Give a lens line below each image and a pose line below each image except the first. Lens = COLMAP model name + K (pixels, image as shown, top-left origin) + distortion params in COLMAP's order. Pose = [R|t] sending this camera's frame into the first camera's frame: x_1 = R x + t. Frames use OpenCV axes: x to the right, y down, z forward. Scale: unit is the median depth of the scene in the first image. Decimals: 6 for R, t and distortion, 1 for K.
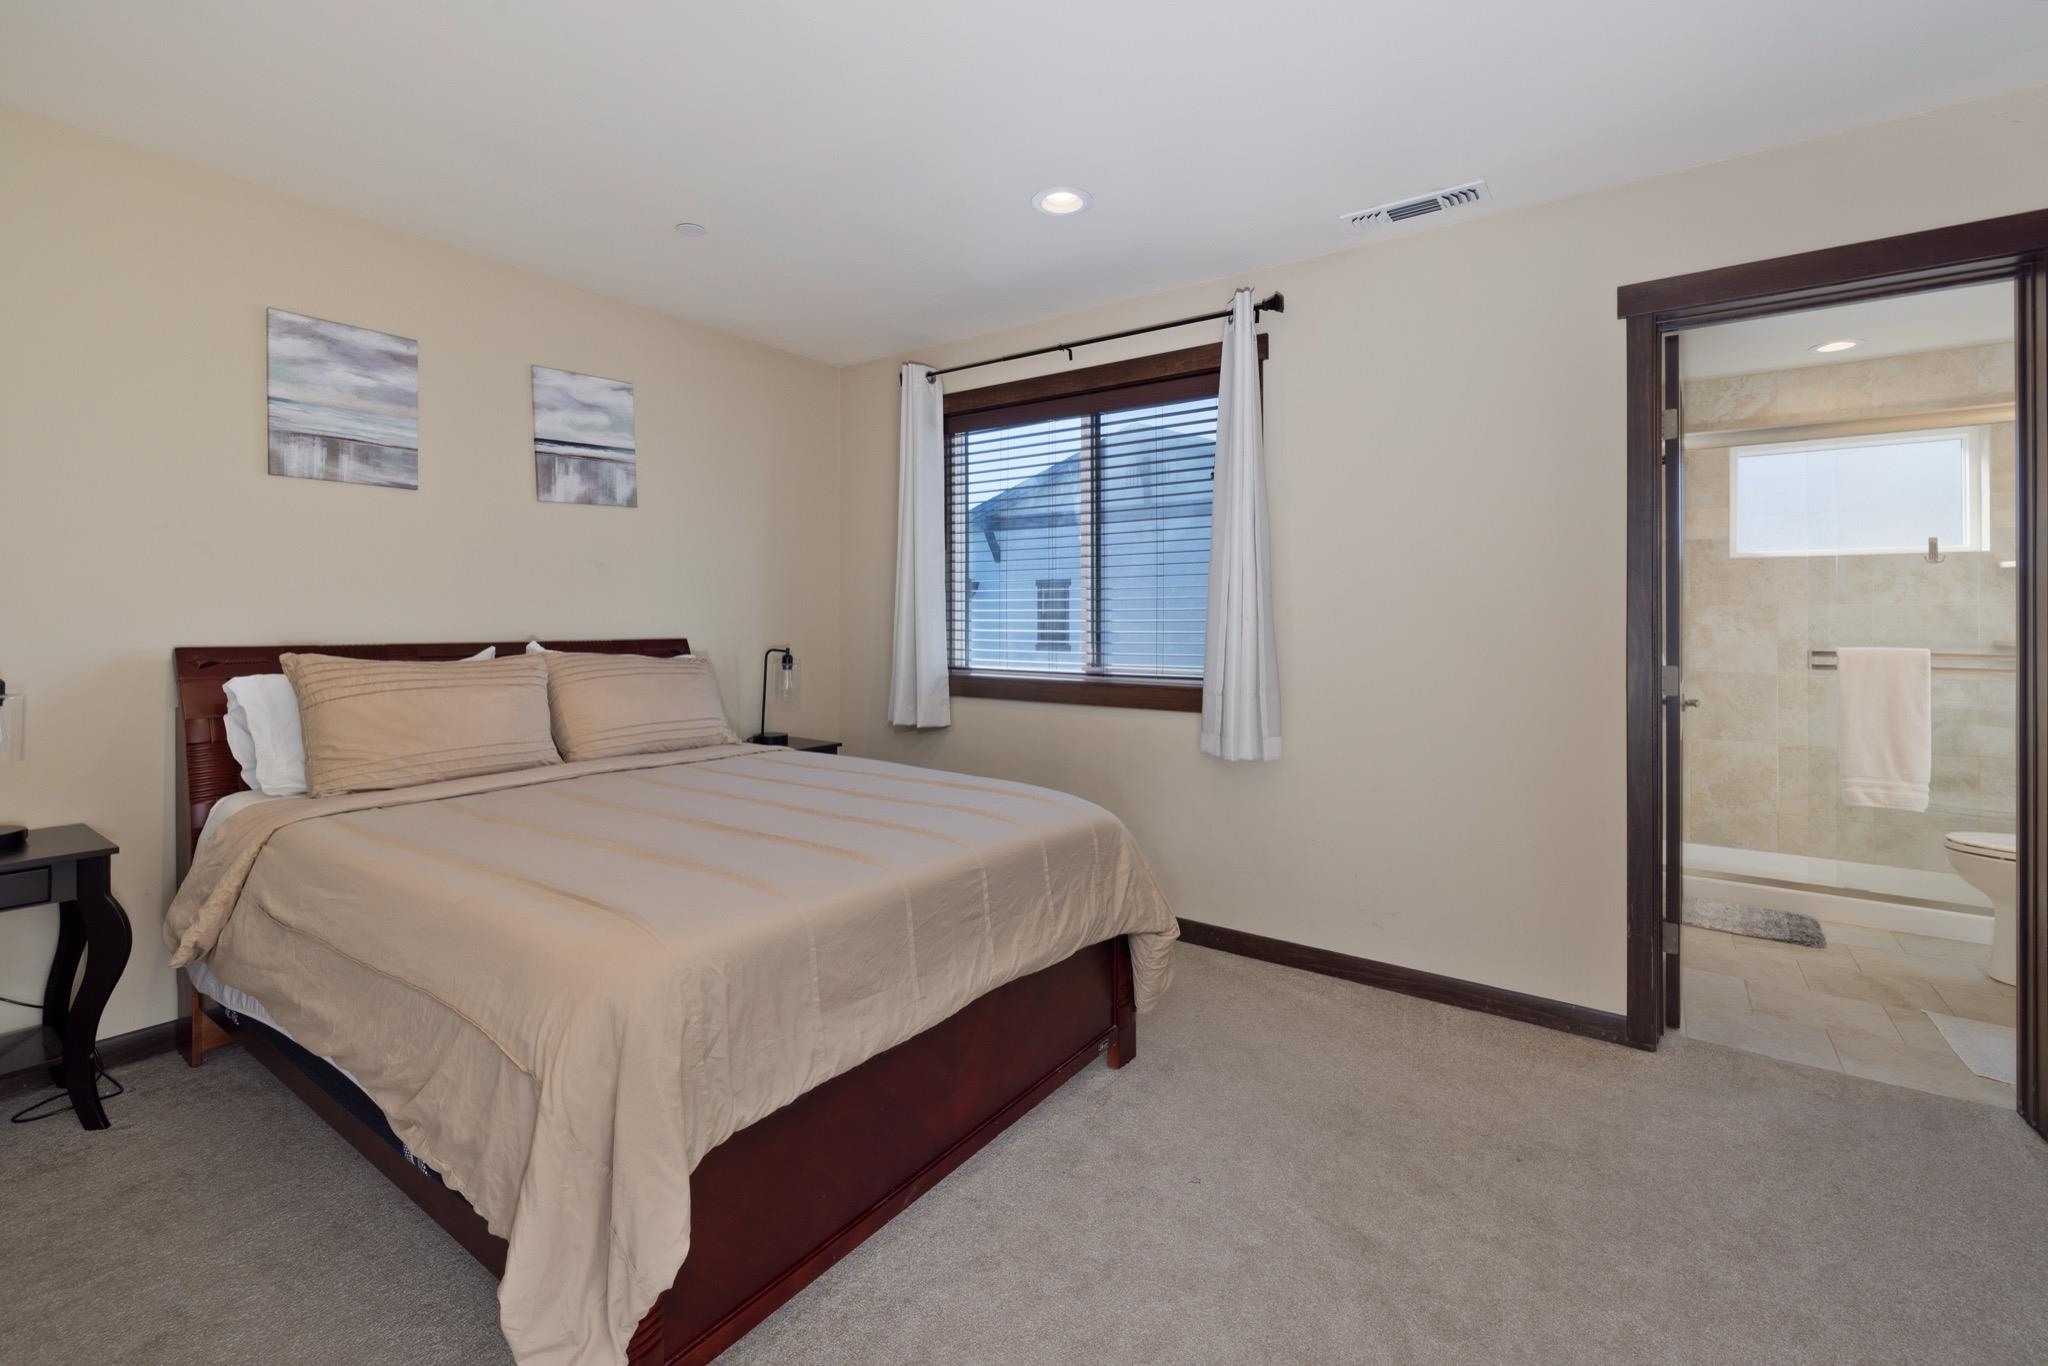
lens RADIAL K [[882.1, 0, 1010.7], [0, 882.1, 611.5], [0, 0, 1]] dist [0.002080, -0.000024]
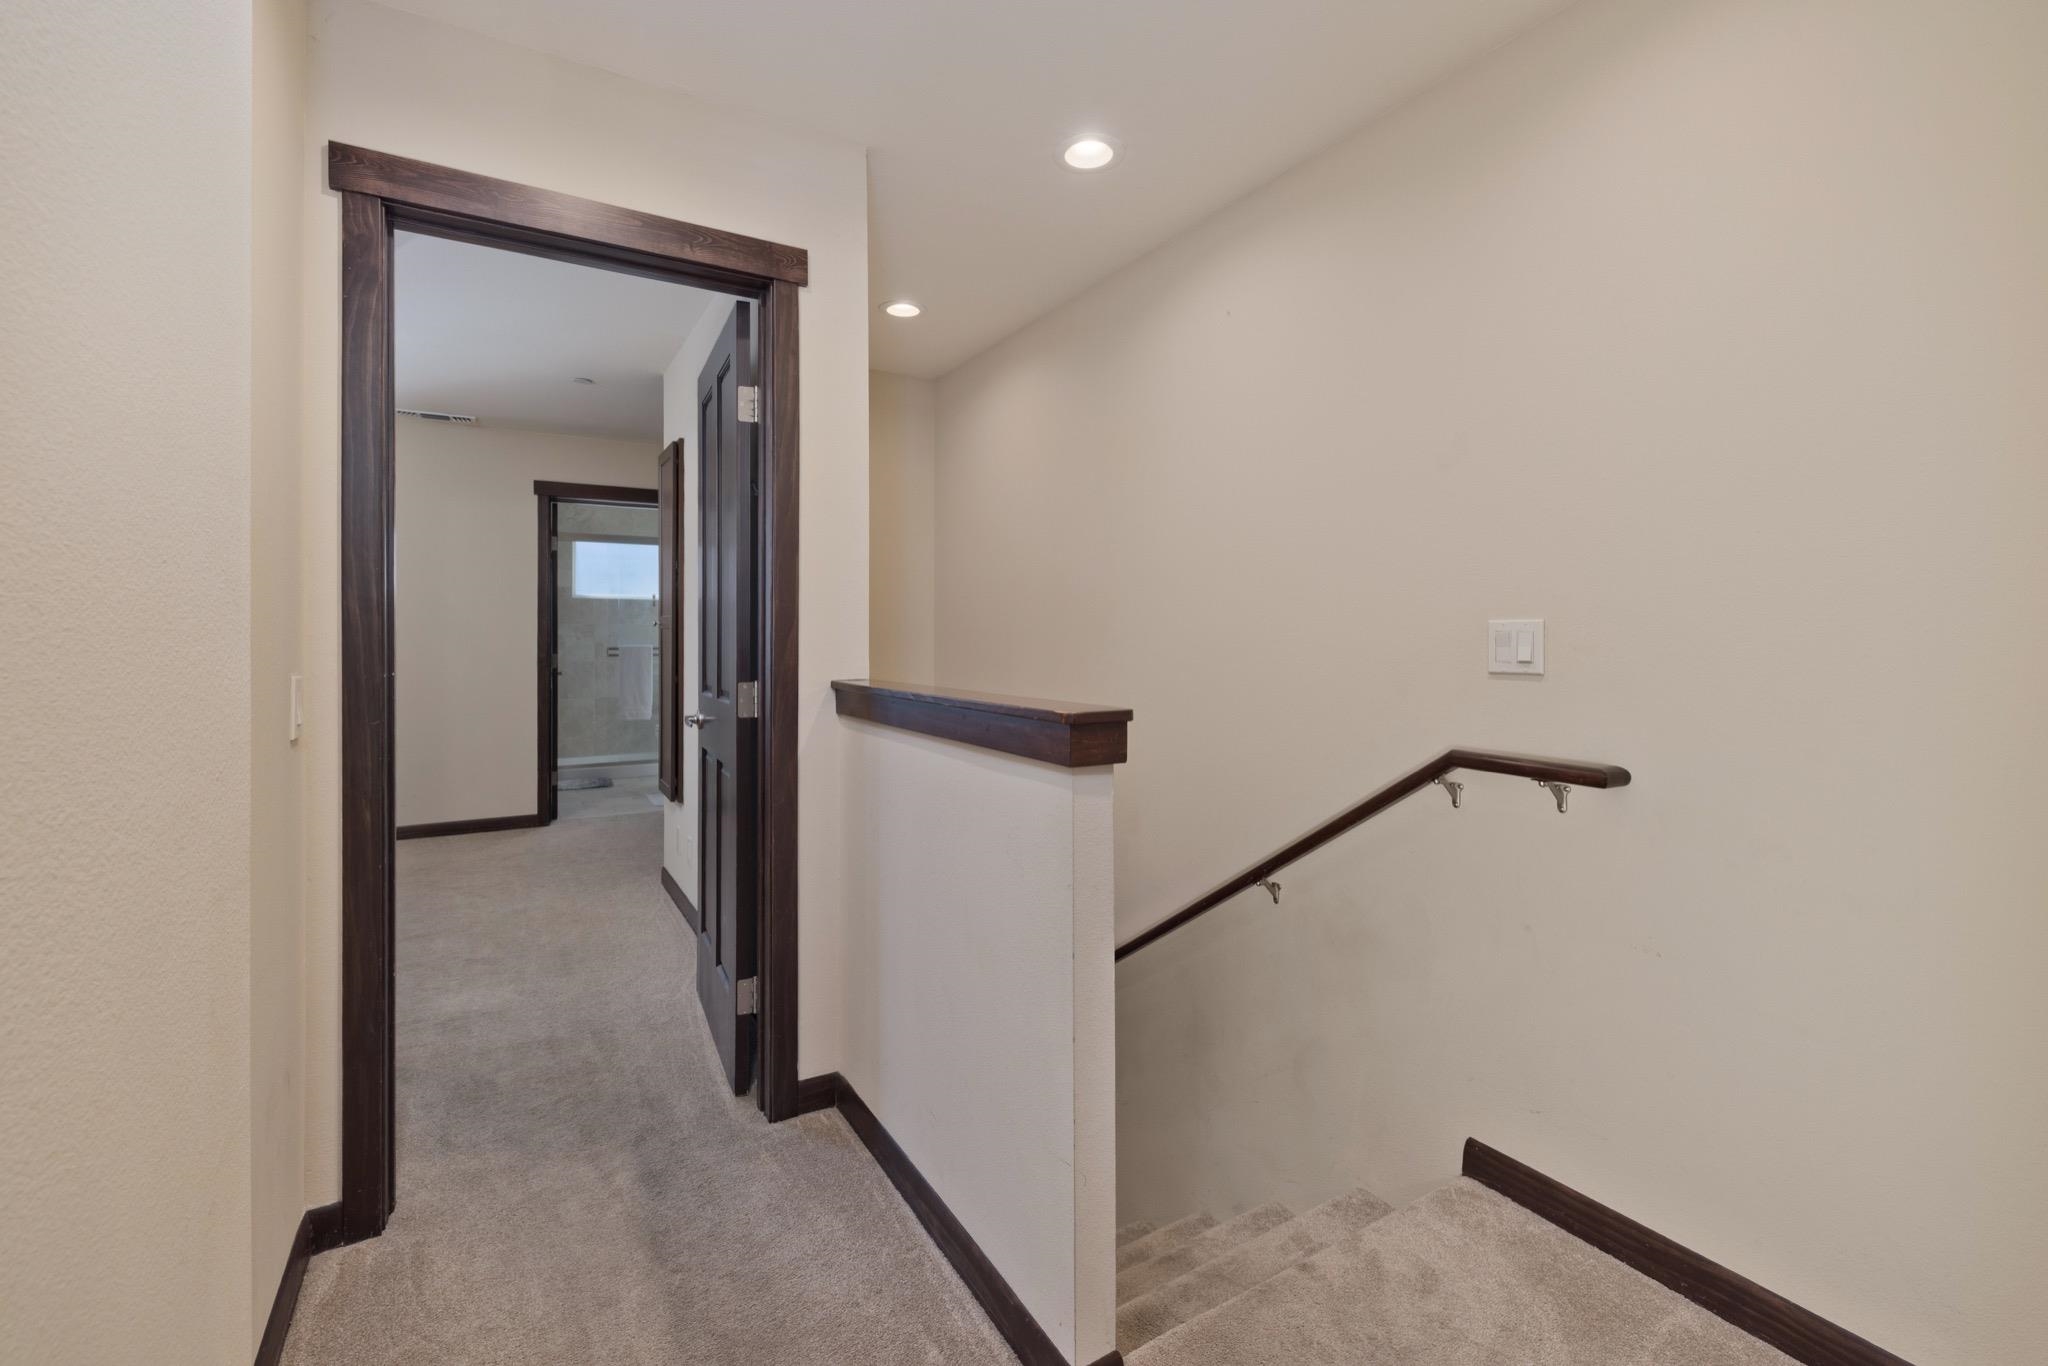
lens RADIAL K [[880.5, 0, 1026.5], [0, 880.5, 640.8], [0, 0, 1]] dist [-0.001103, -0.000321]
pose [[0.386098, -0.011396, 0.922387, -0.410856], [-0.007244, 0.999855, 0.015385, -0.005746], [-0.922429, -0.012622, 0.385960, -0.465511]]
